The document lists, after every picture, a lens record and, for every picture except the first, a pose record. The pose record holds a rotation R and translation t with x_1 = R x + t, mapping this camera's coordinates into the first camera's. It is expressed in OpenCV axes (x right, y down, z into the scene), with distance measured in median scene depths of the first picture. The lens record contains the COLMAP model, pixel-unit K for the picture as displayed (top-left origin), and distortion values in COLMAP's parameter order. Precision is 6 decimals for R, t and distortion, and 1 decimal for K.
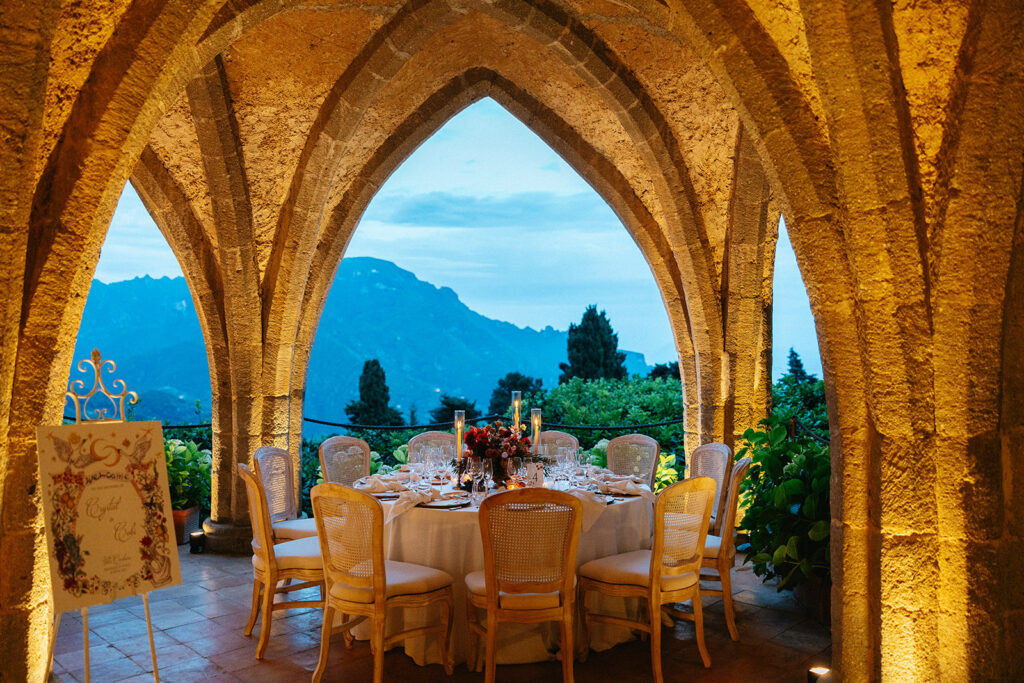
lens RADIAL K [[814.4, 0, 512.0], [0, 814.4, 341.5], [0, 0, 1]] dist [0.006311, 0.003476]
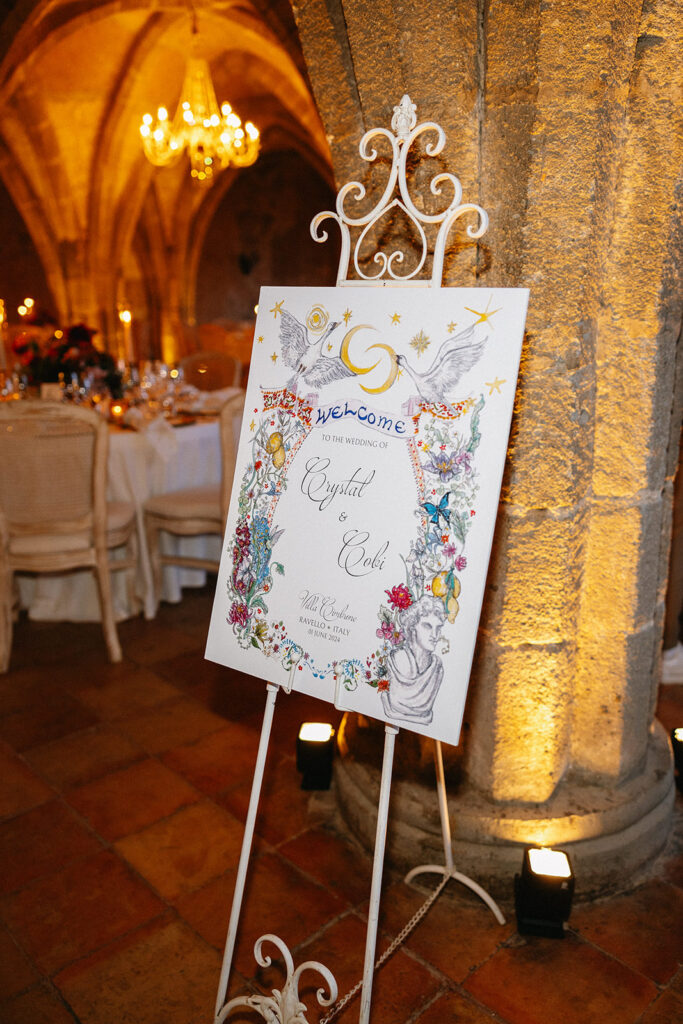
lens RADIAL K [[814.4, 0, 343.9], [0, 814.4, 492.9], [0, 0, 1]] dist [0.006311, 0.003476]
pose [[-0.036035, 0.224775, -0.973744, -0.079415], [0.026273, 0.974253, 0.223920, 0.109609], [0.999005, -0.017514, -0.041012, 1.005496]]
